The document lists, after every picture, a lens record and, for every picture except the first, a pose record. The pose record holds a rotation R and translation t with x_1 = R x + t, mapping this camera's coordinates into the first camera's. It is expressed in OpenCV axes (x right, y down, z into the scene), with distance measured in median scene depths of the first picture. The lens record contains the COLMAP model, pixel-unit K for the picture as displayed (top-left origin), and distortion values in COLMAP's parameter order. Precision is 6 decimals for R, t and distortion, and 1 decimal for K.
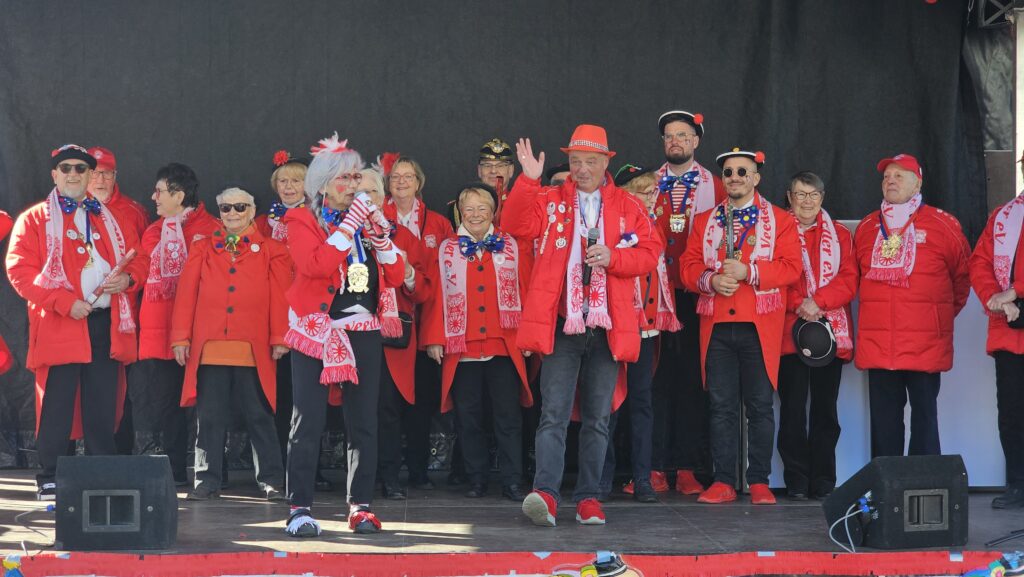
lens RADIAL K [[1921.9, 0, 512.0], [0, 1921.9, 288.5], [0, 0, 1]] dist [0.017163, -0.009213]
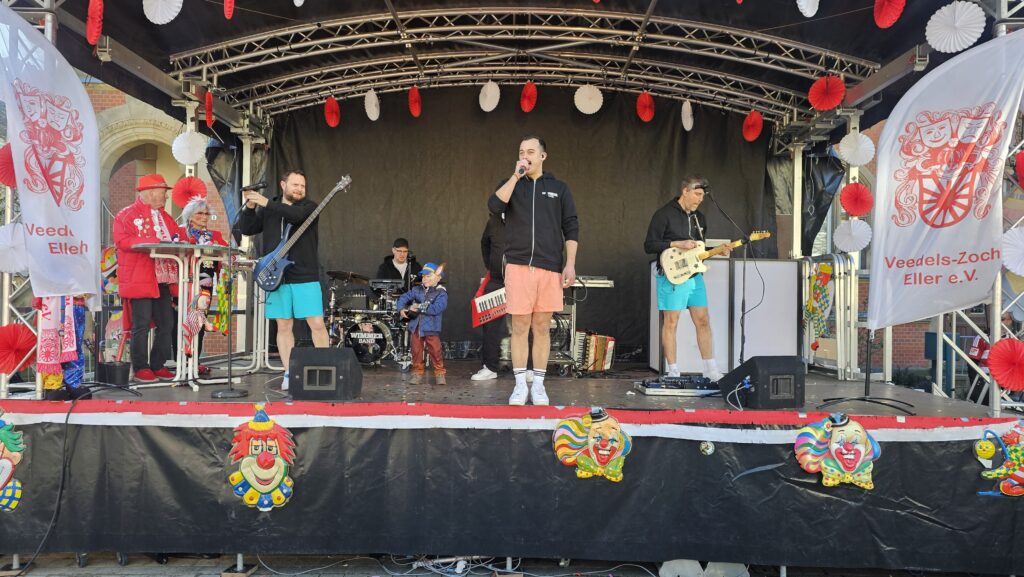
lens RADIAL K [[681.2, 0, 514.9], [0, 681.2, 293.1], [0, 0, 1]] dist [0.074518, -0.067394]
pose [[0.998226, 0.011961, -0.058318, 0.009429], [-0.012567, 0.999871, -0.010050, 0.039300], [0.058191, 0.010765, 0.998247, 0.361497]]
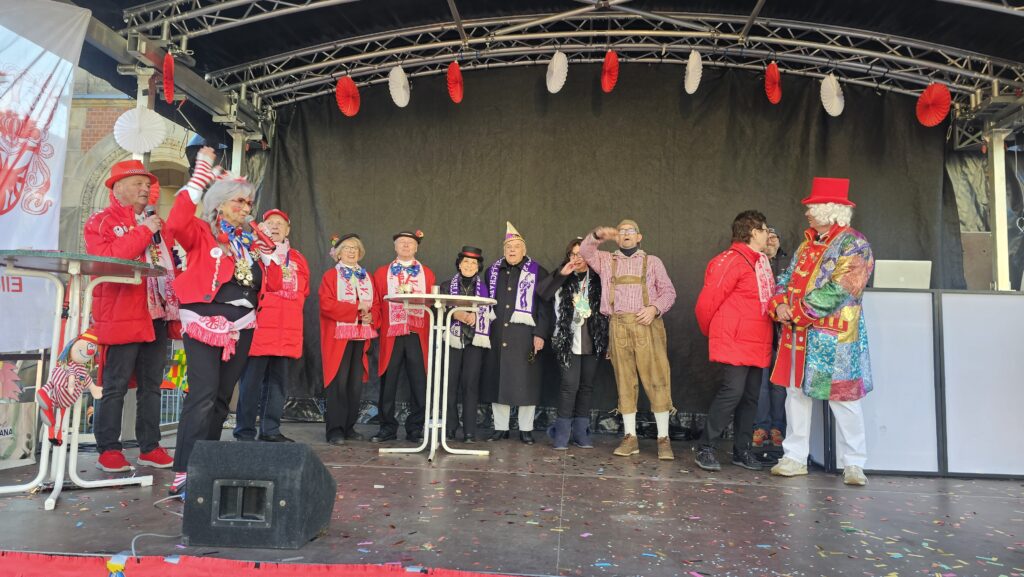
lens RADIAL K [[681.2, 0, 514.9], [0, 681.2, 293.1], [0, 0, 1]] dist [0.074518, -0.067394]
pose [[0.990908, 0.015064, -0.133699, -0.033789], [-0.024823, 0.997122, -0.071632, 0.033977], [0.132235, 0.074299, 0.988430, 0.660327]]
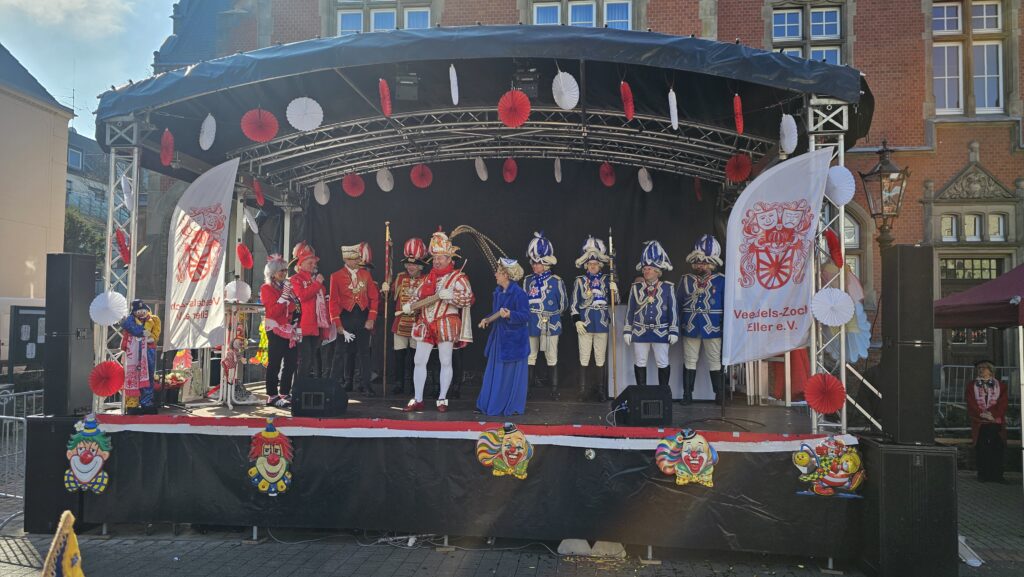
lens RADIAL K [[673.4, 0, 511.6], [0, 673.4, 284.6], [0, 0, 1]] dist [0.075587, -0.055644]
pose [[0.987376, -0.000769, -0.158389, 0.177430], [-0.008496, 0.998292, -0.057809, 0.014529], [0.158163, 0.058425, 0.985683, 0.165095]]
